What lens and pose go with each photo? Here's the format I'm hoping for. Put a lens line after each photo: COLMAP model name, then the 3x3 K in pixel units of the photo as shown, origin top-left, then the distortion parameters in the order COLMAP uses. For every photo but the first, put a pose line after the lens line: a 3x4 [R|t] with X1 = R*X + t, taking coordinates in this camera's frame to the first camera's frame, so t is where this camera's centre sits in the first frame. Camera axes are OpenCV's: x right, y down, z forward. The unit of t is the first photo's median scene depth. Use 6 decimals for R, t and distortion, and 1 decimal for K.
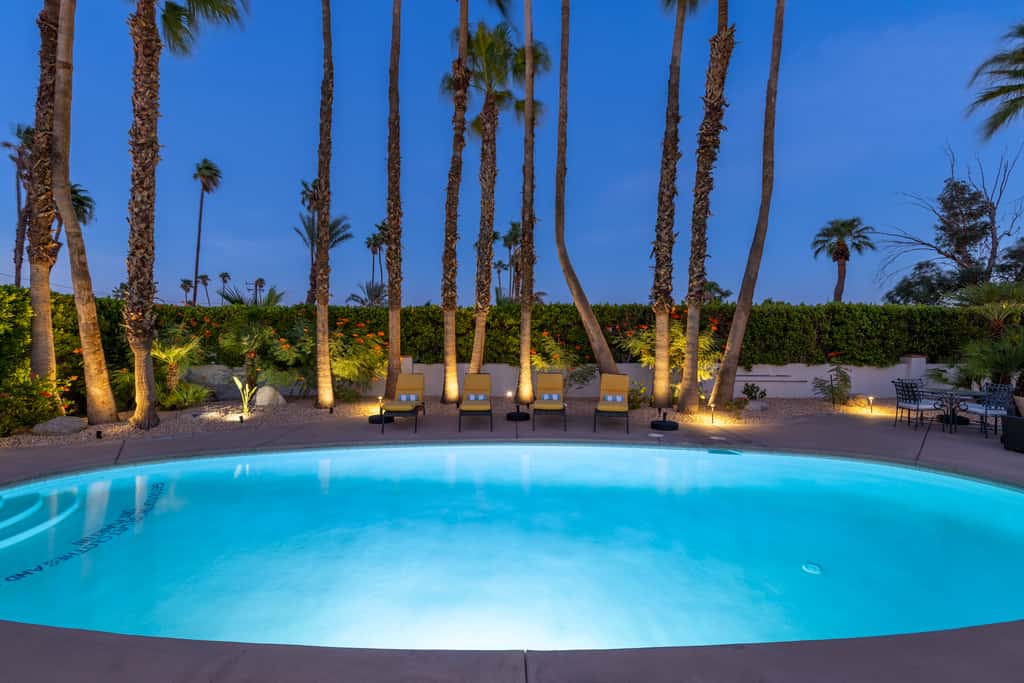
lens RADIAL K [[462.0, 0, 504.7], [0, 462.0, 342.7], [0, 0, 1]] dist [0.000743, -0.000031]
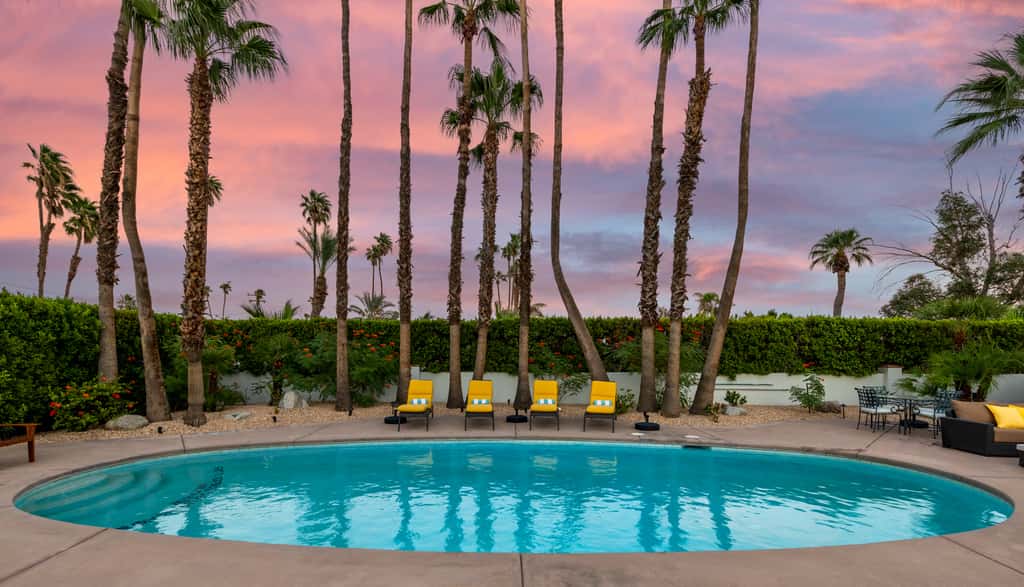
lens RADIAL K [[1569.1, 0, 511.7], [0, 1569.1, 294.7], [0, 0, 1]] dist [0.020659, -0.014108]
pose [[0.999761, 0.001908, 0.021760, -0.064335], [-0.000728, 0.998535, -0.054100, 0.063102], [-0.021831, 0.054072, 0.998298, -2.714434]]
